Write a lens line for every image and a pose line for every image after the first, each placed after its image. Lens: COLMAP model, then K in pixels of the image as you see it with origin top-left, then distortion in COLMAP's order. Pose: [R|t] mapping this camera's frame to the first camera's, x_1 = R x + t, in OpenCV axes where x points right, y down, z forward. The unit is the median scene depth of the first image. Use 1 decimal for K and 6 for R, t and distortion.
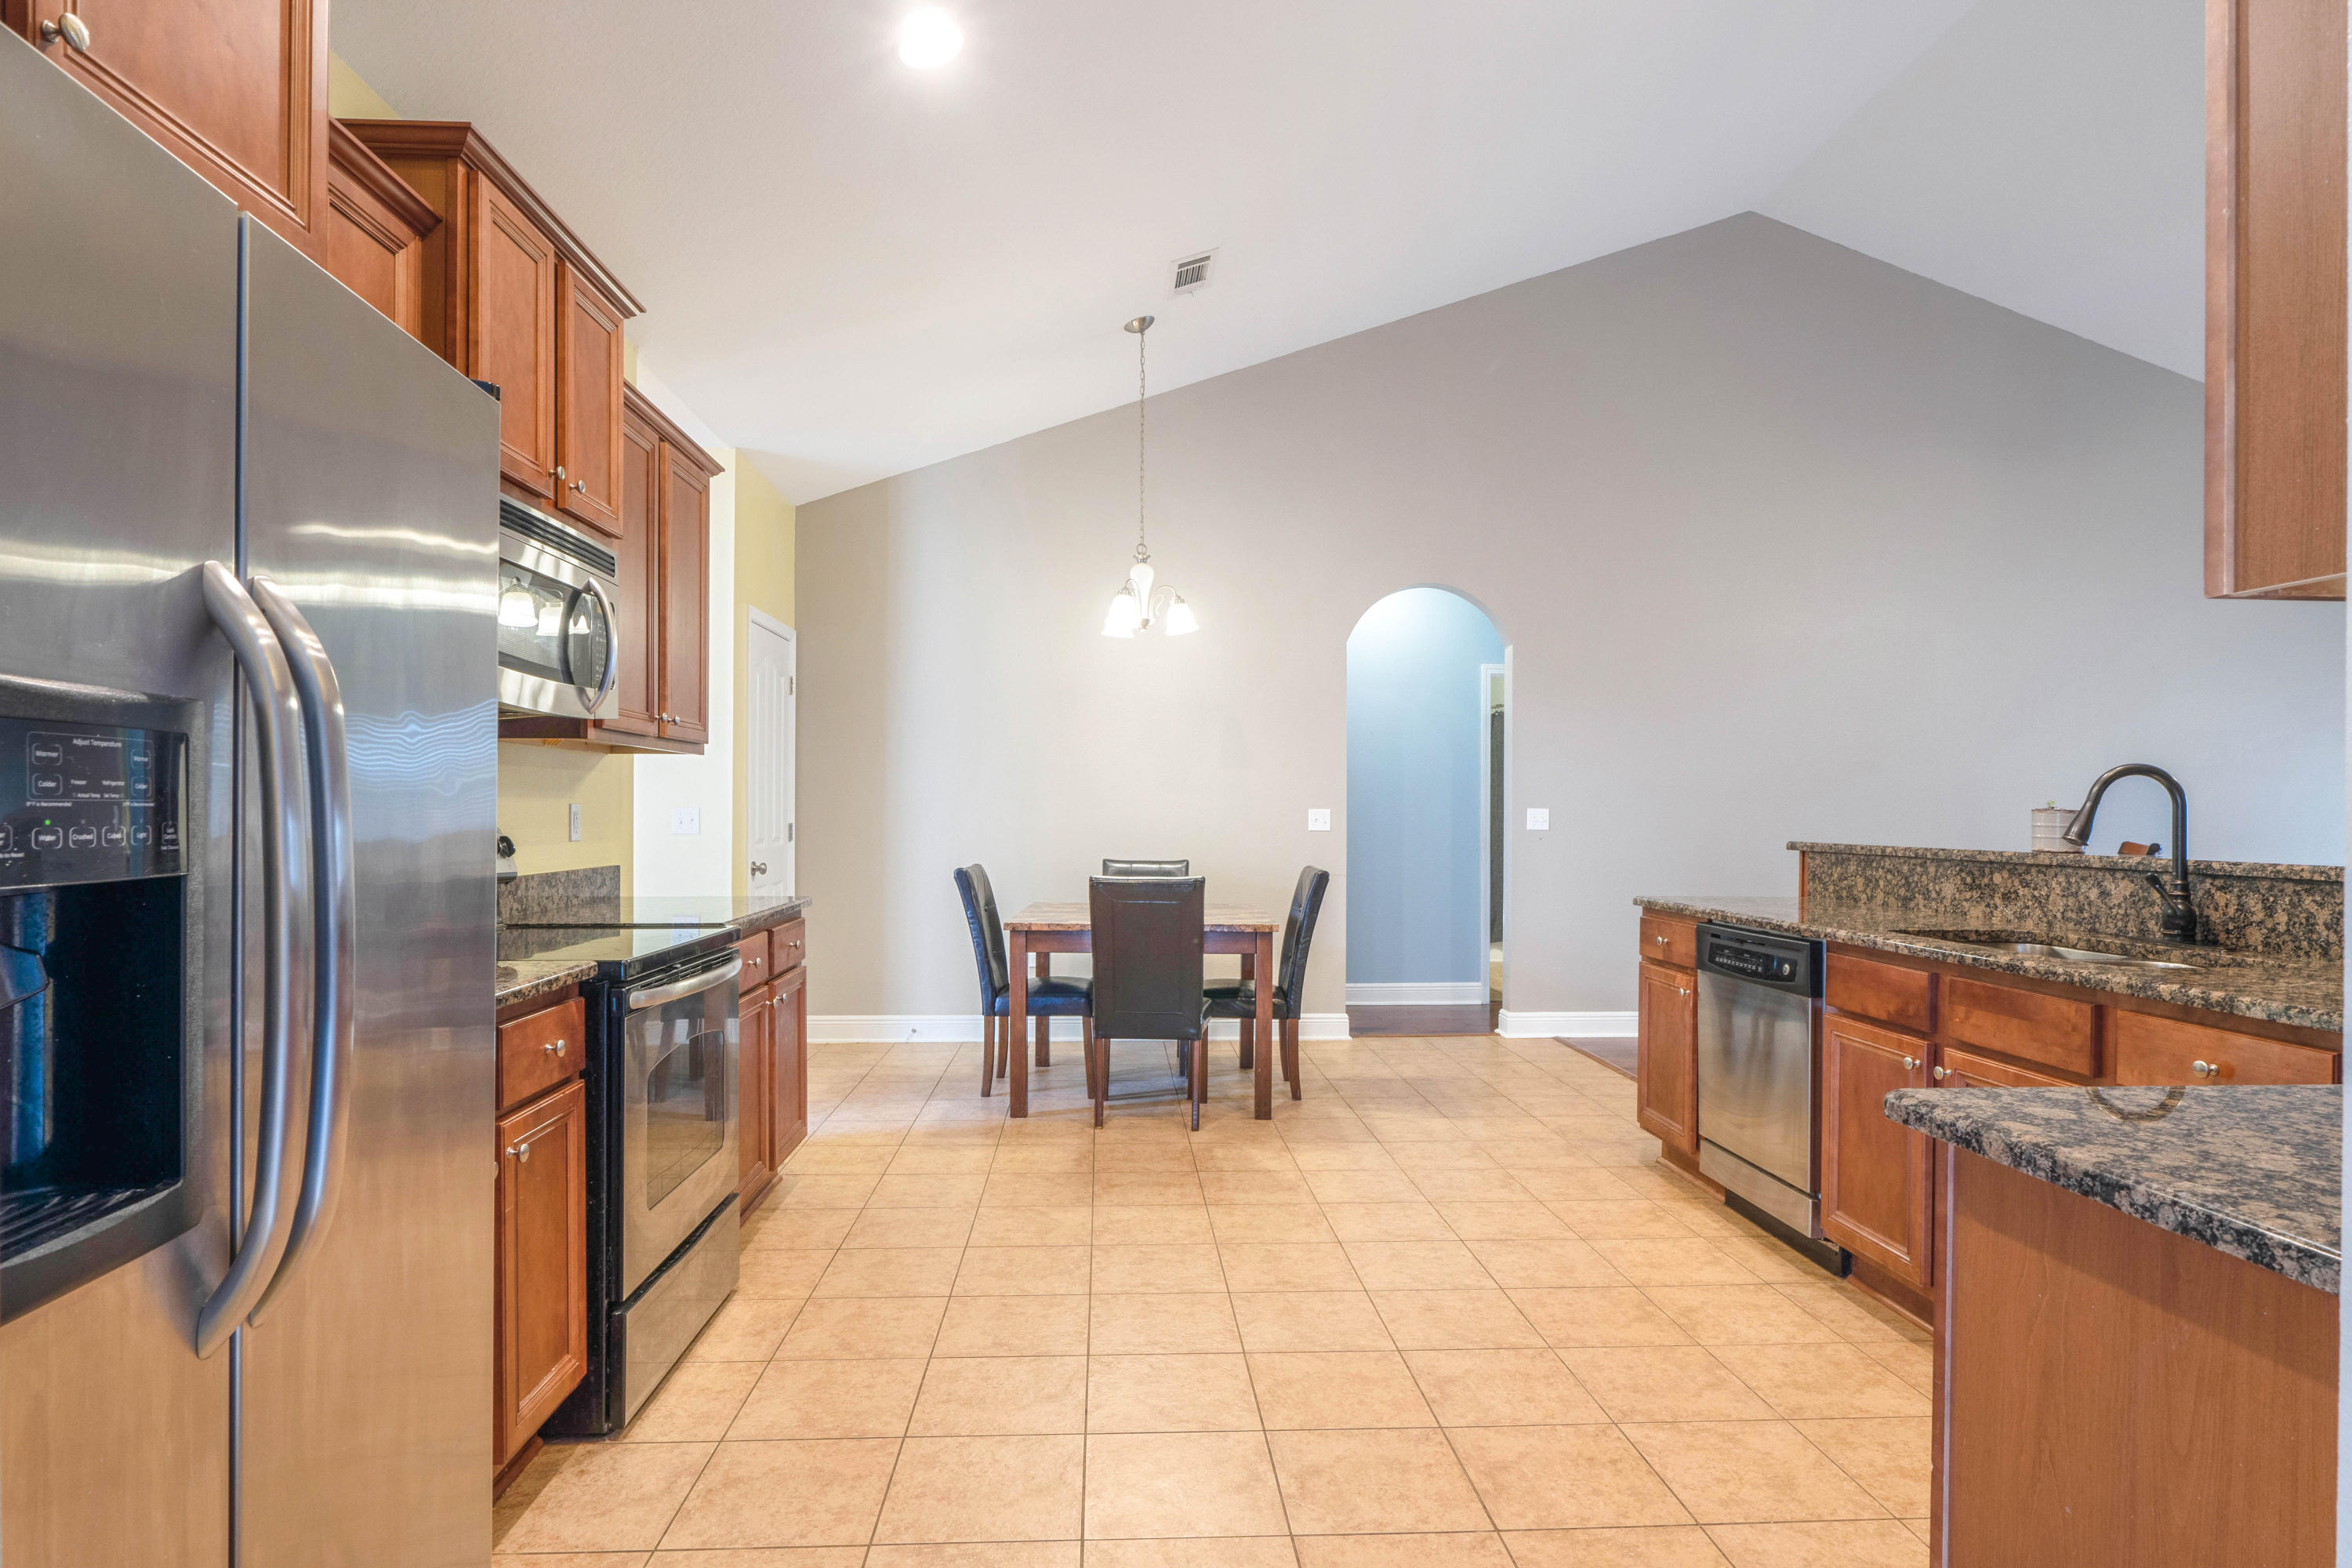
lens RADIAL K [[1234.7, 0, 1164.0], [0, 1234.7, 810.1], [0, 0, 1]] dist [-0.002120, -0.001197]
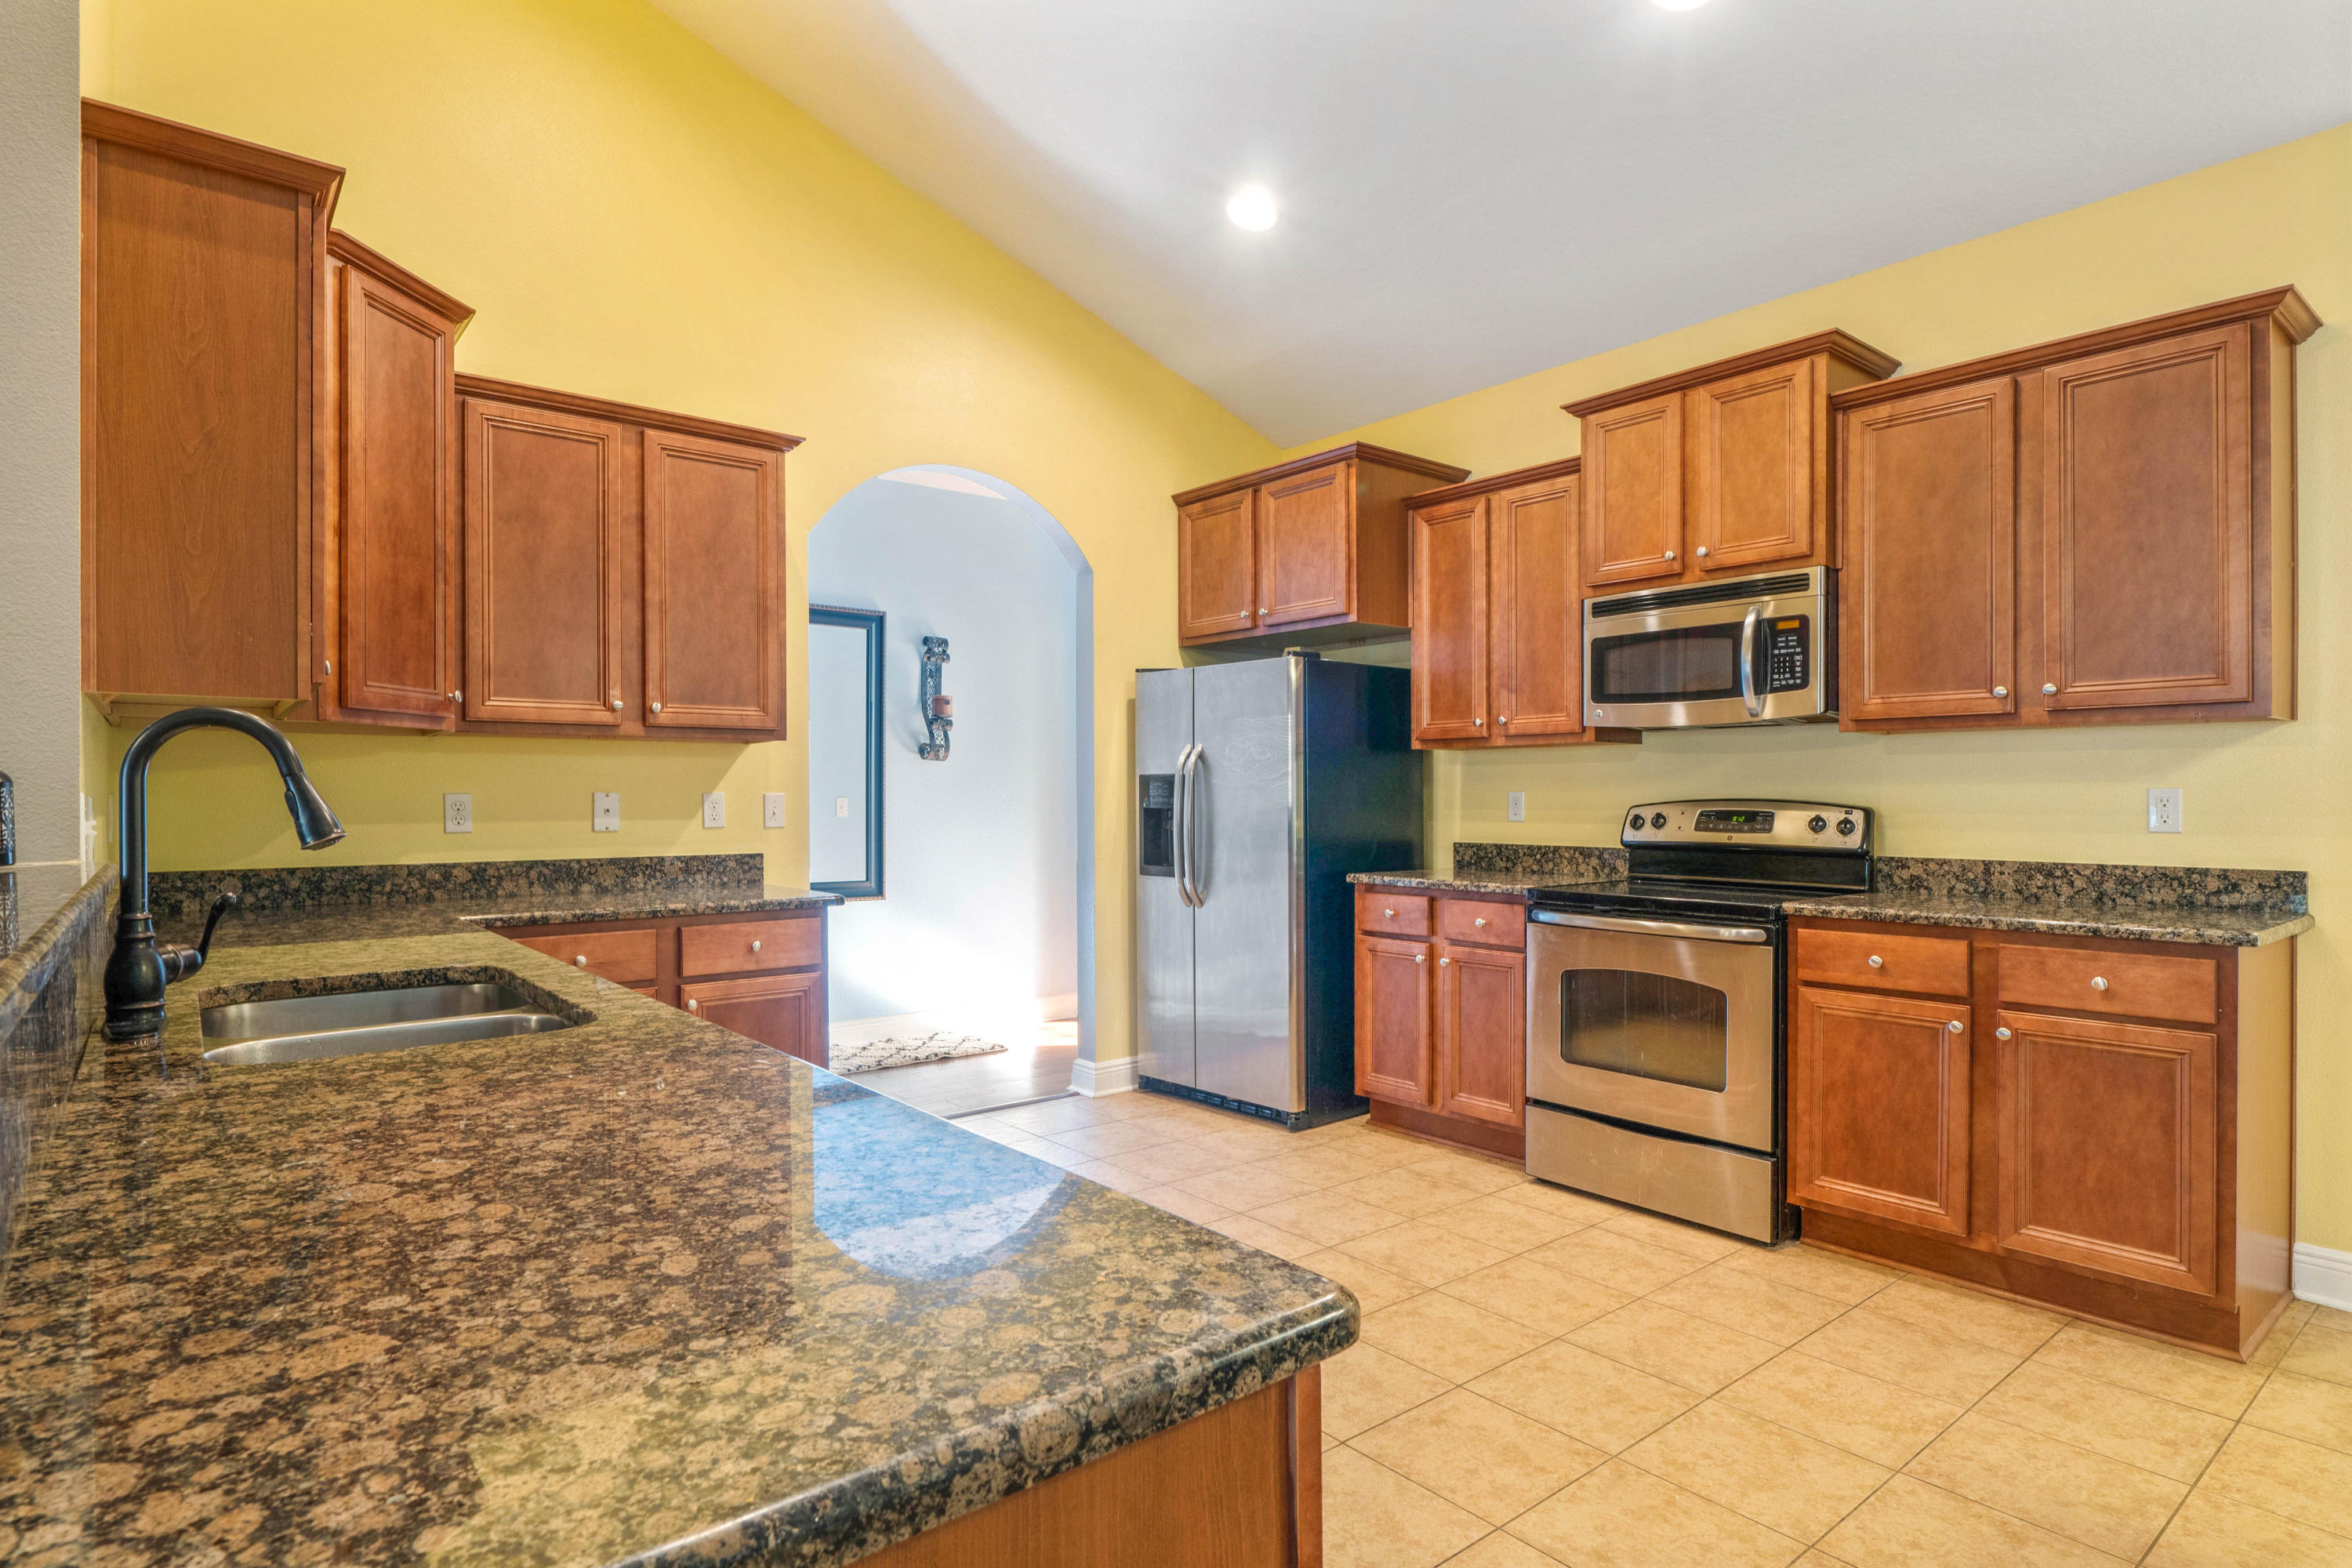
lens RADIAL K [[1235.1, 0, 1160.1], [0, 1235.1, 801.4], [0, 0, 1]] dist [-0.002708, -0.000965]
pose [[-0.808235, 0.001255, -0.588859, 0.591568], [-0.002328, 0.999983, 0.005326, 0.000654], [0.588856, 0.005676, -0.808218, 1.317061]]
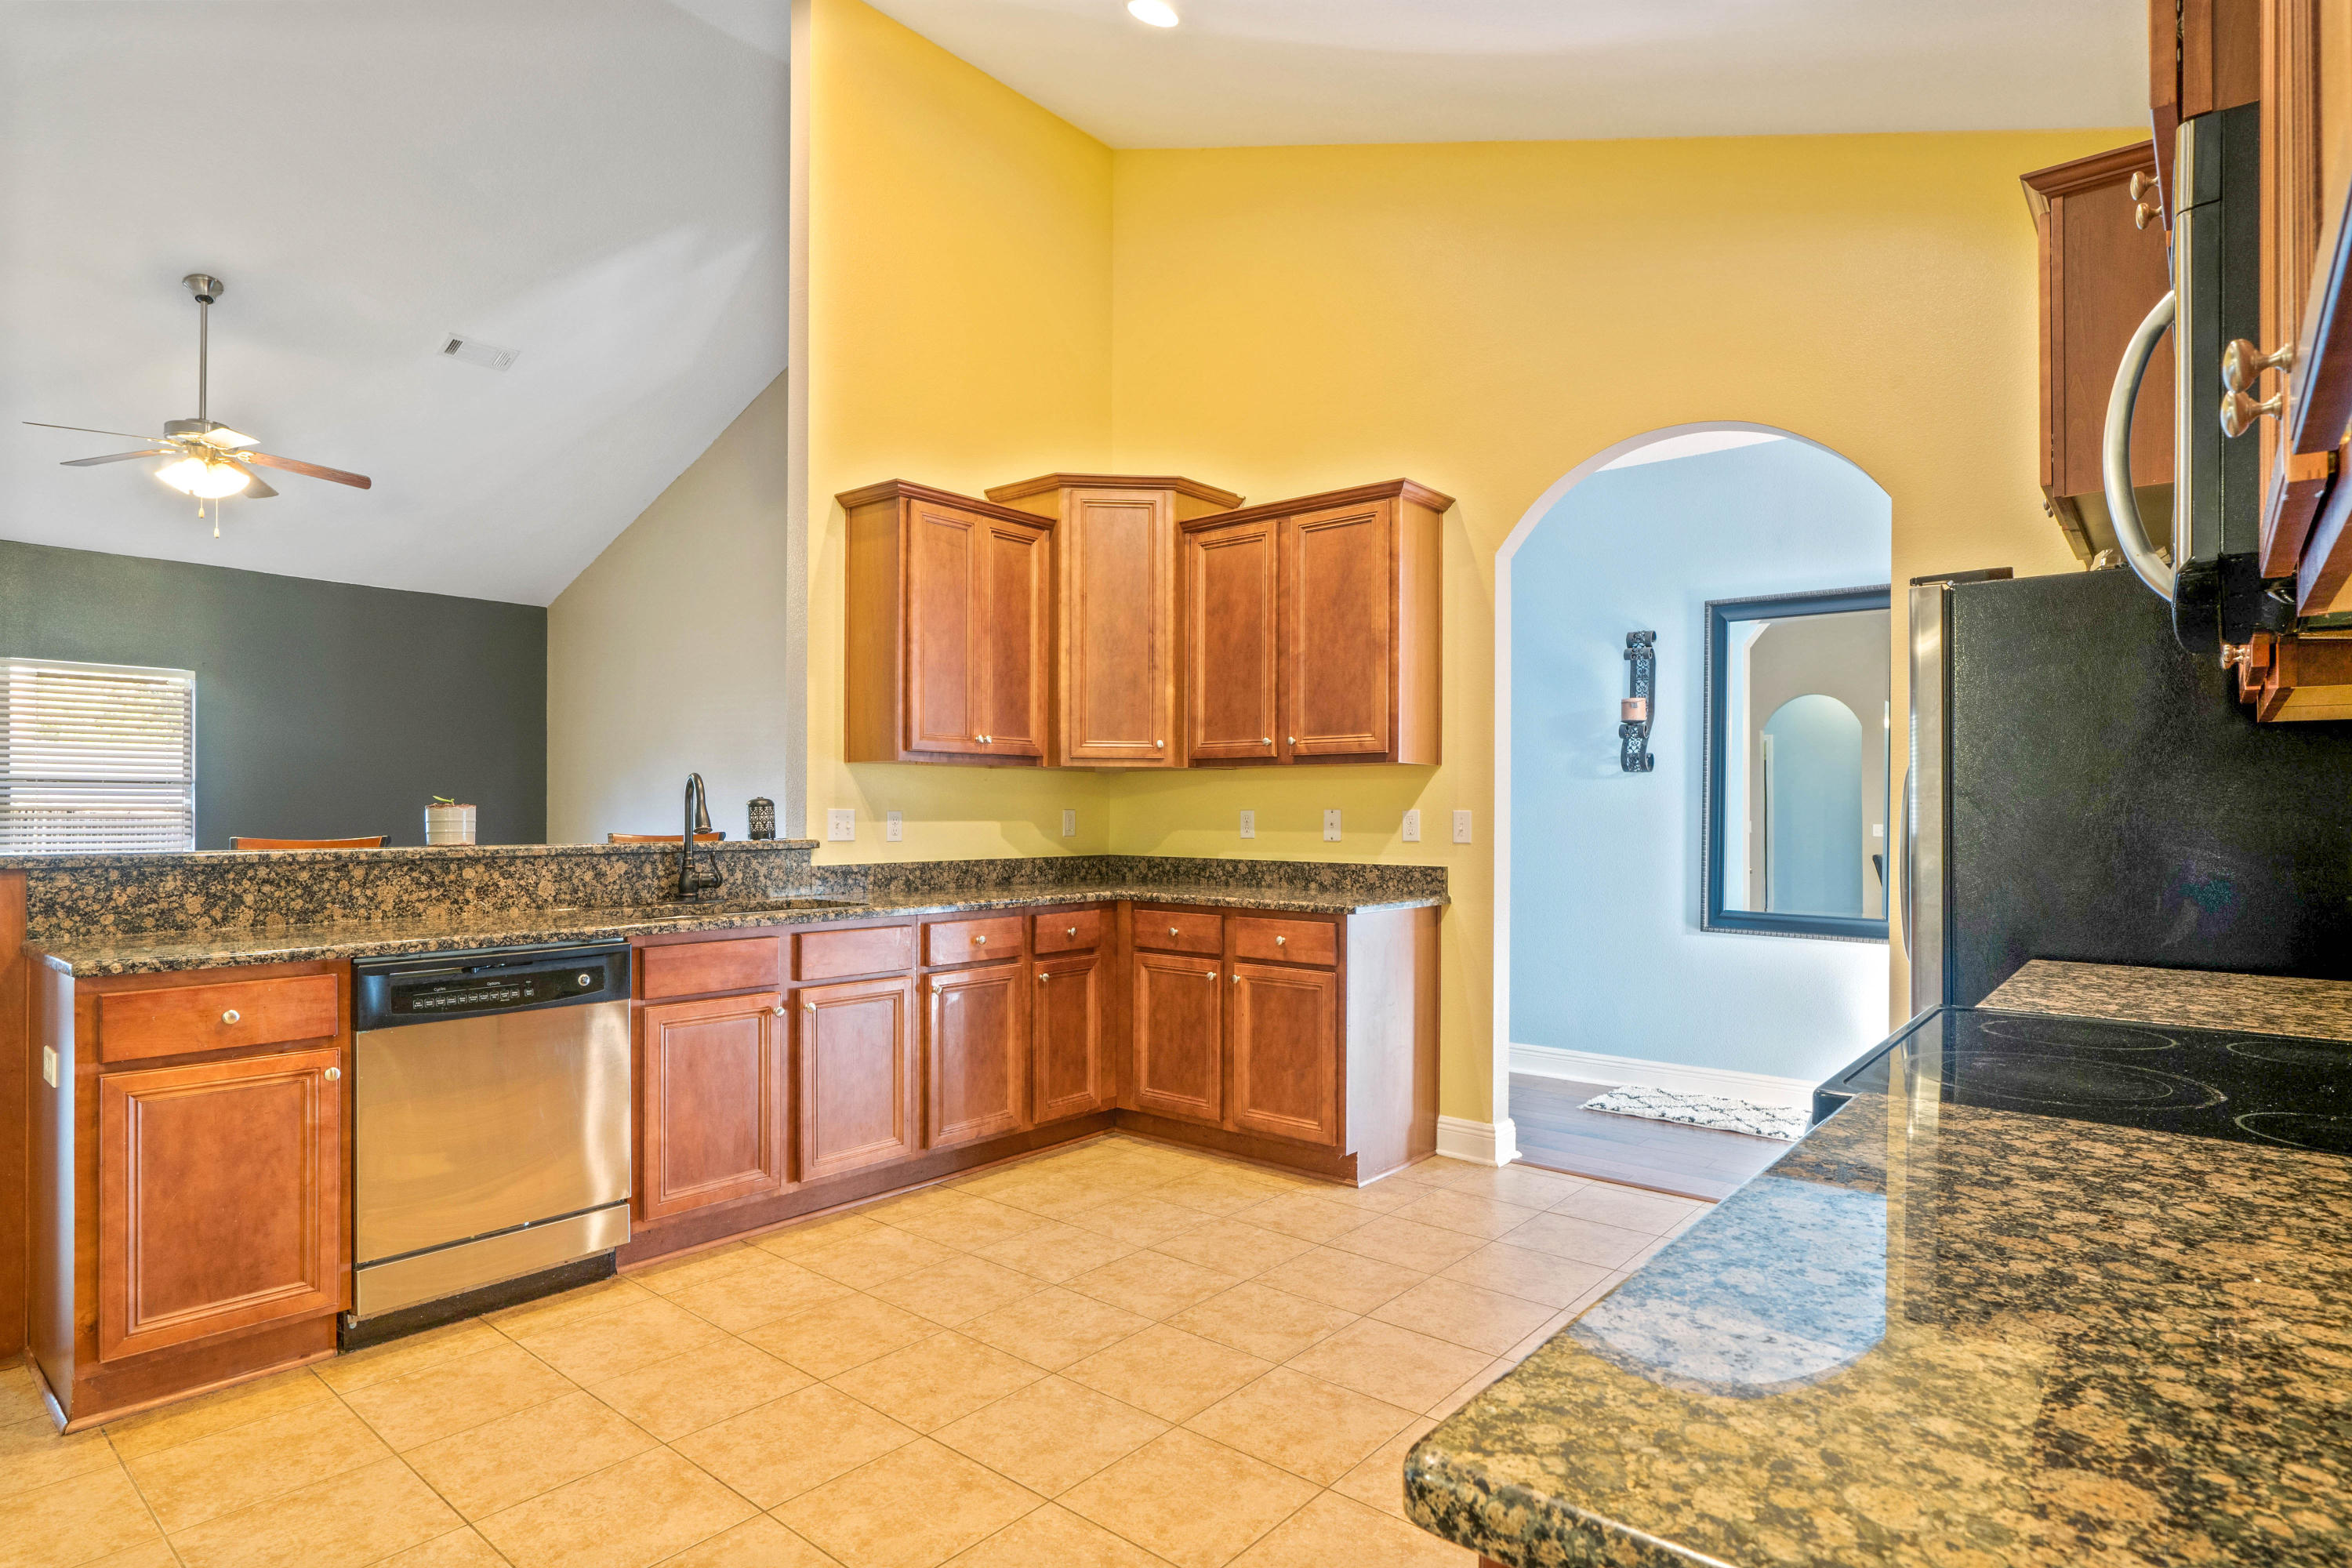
lens RADIAL K [[1234.7, 0, 1164.0], [0, 1234.7, 810.1], [0, 0, 1]] dist [-0.002120, -0.001197]
pose [[-0.726458, -0.006022, 0.687184, -0.404215], [-0.005486, 0.999981, 0.002964, -0.002529], [-0.687189, -0.001616, -0.726477, 1.253219]]
